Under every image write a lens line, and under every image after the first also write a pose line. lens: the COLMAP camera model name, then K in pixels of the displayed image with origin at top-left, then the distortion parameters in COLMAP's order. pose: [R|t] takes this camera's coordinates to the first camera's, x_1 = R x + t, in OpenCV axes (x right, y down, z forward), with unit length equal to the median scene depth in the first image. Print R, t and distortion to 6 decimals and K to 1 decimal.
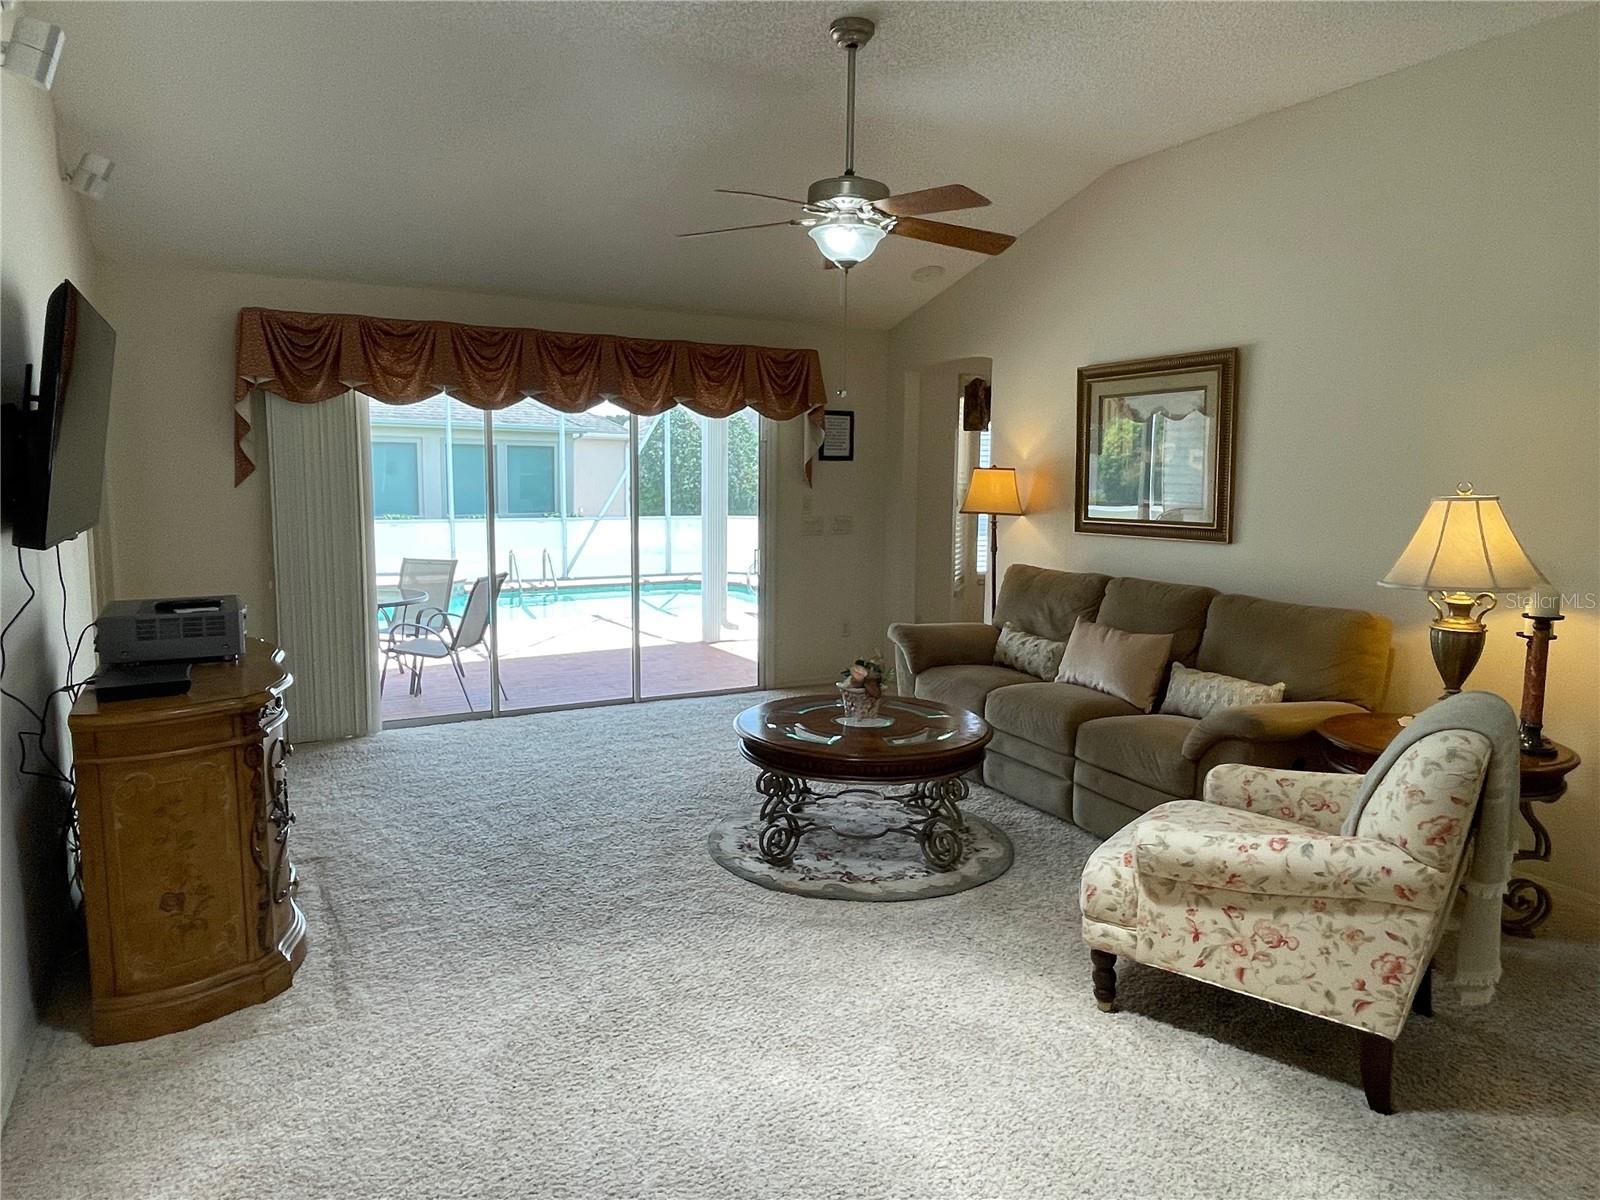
lens RADIAL K [[1037.9, 0, 788.4], [0, 1037.9, 588.1], [0, 0, 1]] dist [0.005292, -0.003398]
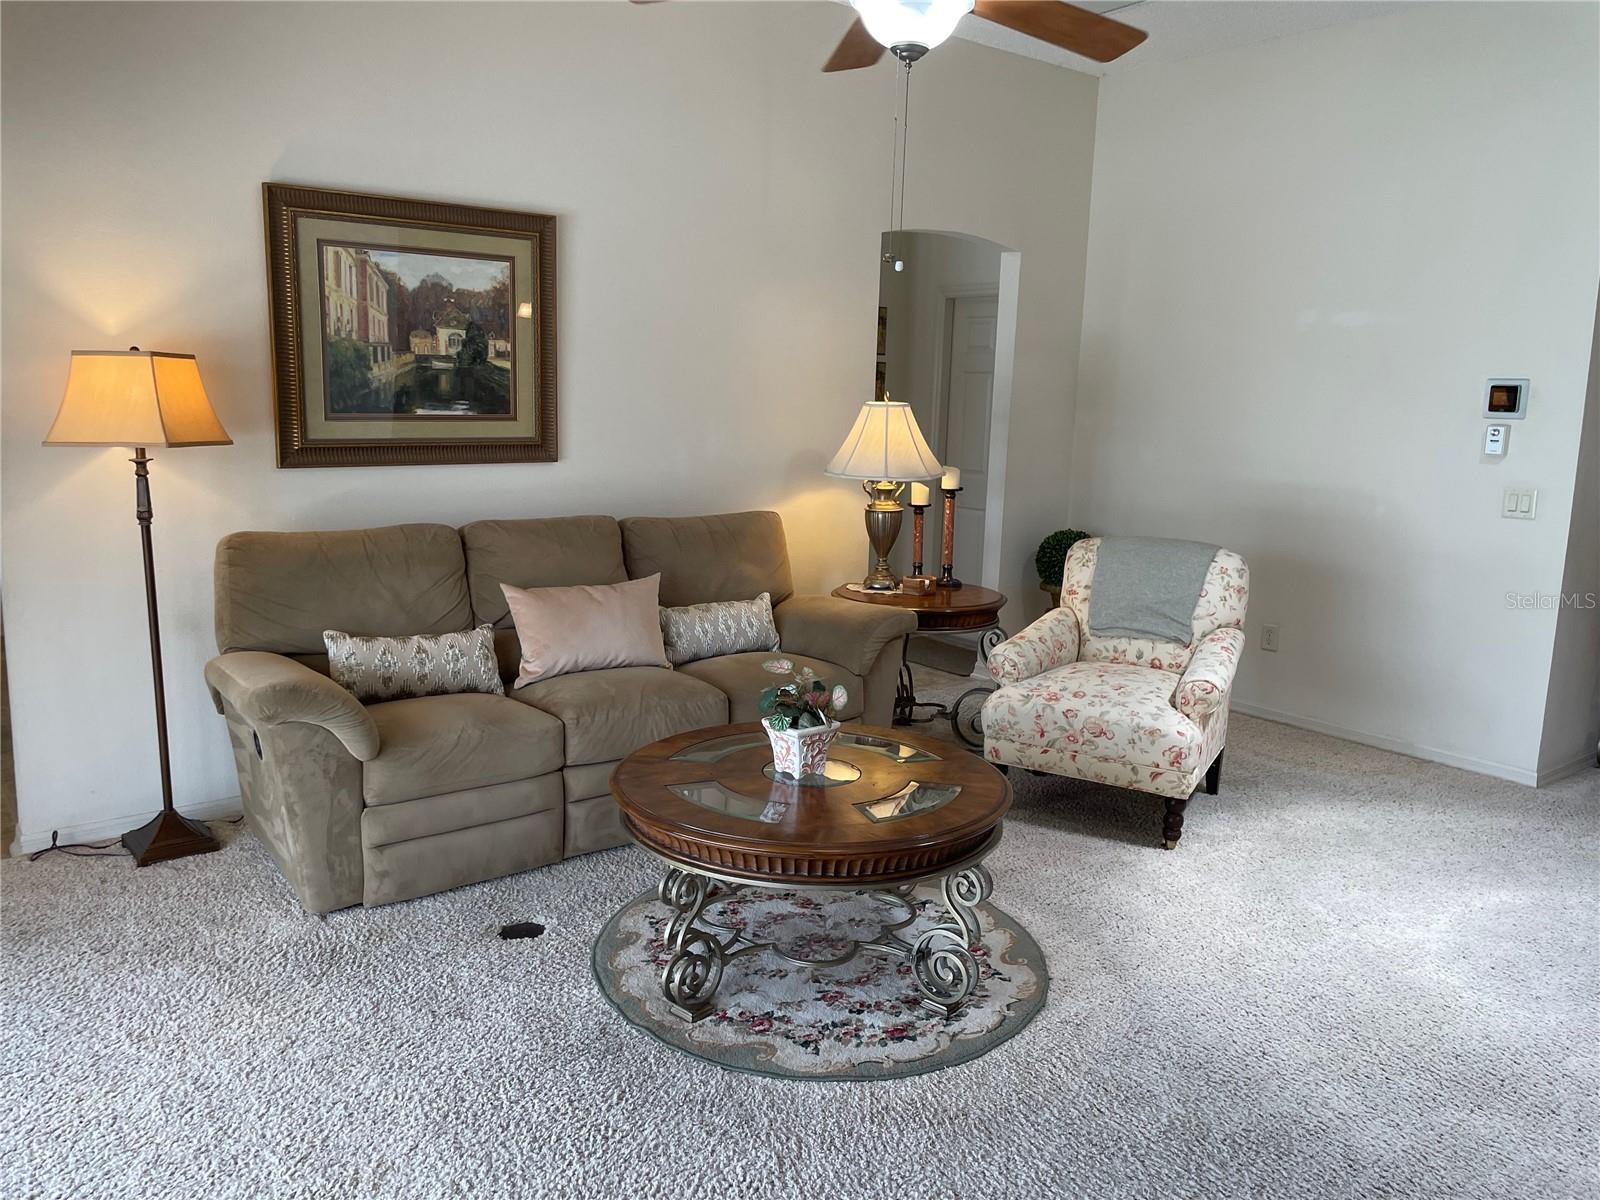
lens RADIAL K [[1219.6, 0, 796.8], [0, 1219.6, 596.7], [0, 0, 1]] dist [0.073864, -0.100940]
pose [[-0.189005, -0.175248, 0.966212, -0.537944], [0.079463, 0.977990, 0.192928, -0.104986], [-0.978756, 0.113242, -0.170920, 0.948283]]
